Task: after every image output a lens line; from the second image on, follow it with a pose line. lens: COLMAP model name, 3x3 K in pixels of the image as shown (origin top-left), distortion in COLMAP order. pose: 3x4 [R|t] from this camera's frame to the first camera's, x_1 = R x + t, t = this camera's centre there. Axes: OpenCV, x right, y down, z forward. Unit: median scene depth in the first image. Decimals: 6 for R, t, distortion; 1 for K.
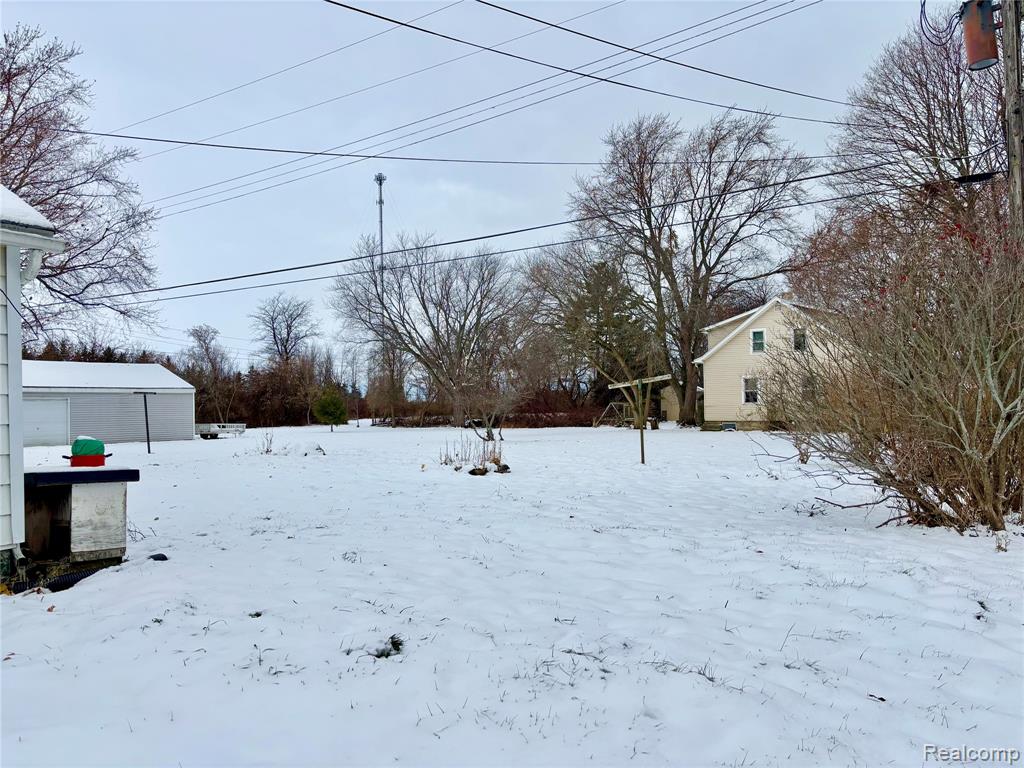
lens RADIAL K [[778.5, 0, 512.6], [0, 778.5, 382.8], [0, 0, 1]] dist [0.059499, -0.064309]
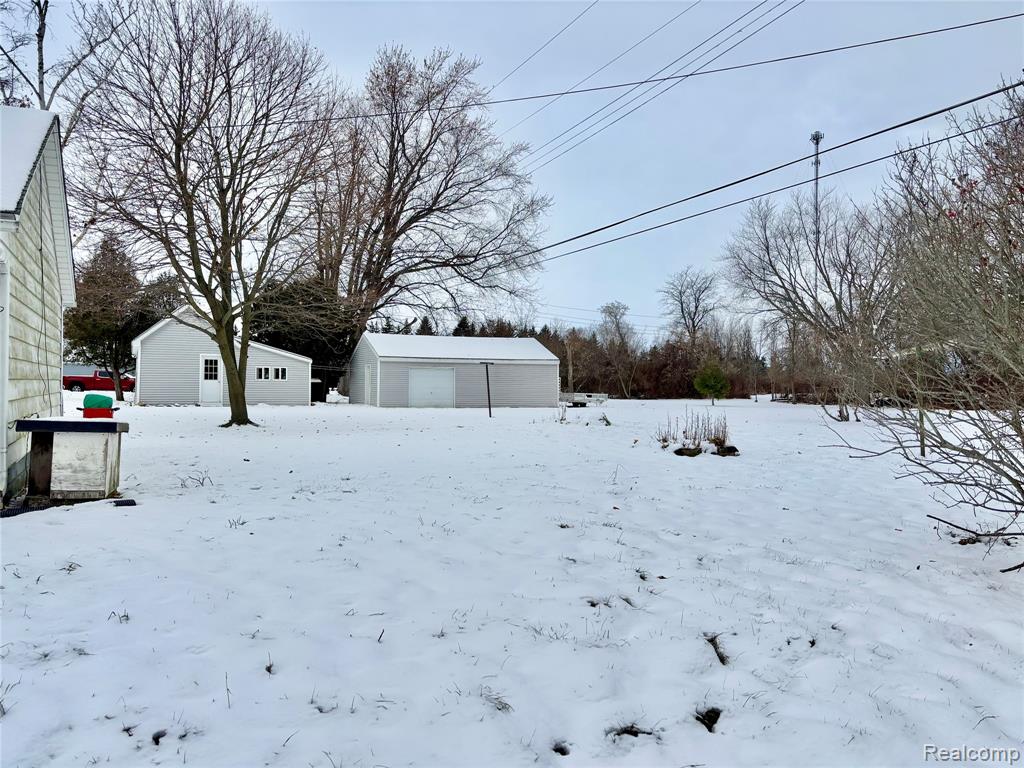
lens RADIAL K [[778.5, 0, 517.3], [0, 778.5, 381.4], [0, 0, 1]] dist [0.059499, -0.064309]
pose [[0.857102, 0.018442, -0.514816, 0.077458], [-0.002215, 0.999482, 0.032116, 0.001952], [0.515141, -0.026386, 0.856699, 0.044676]]
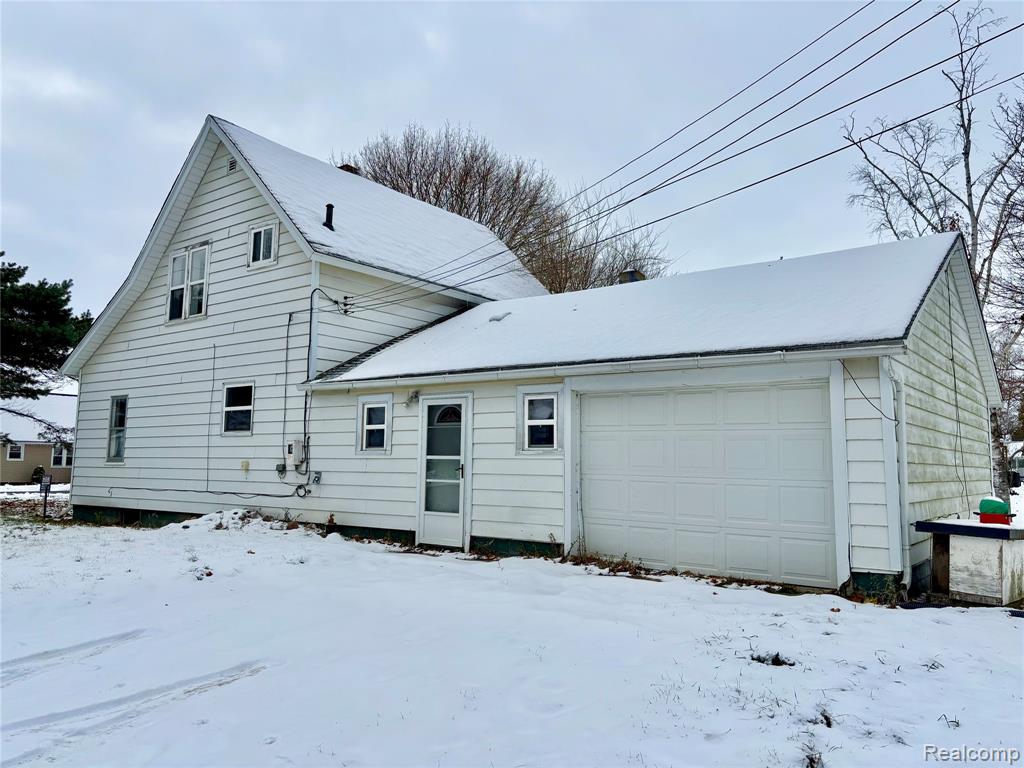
lens RADIAL K [[778.5, 0, 509.4], [0, 778.5, 379.9], [0, 0, 1]] dist [0.059499, -0.064309]
pose [[-0.082350, -0.095871, -0.991982, 0.093089], [0.018015, 0.995056, -0.097664, -0.000506], [0.996441, -0.025914, -0.080215, 0.052016]]
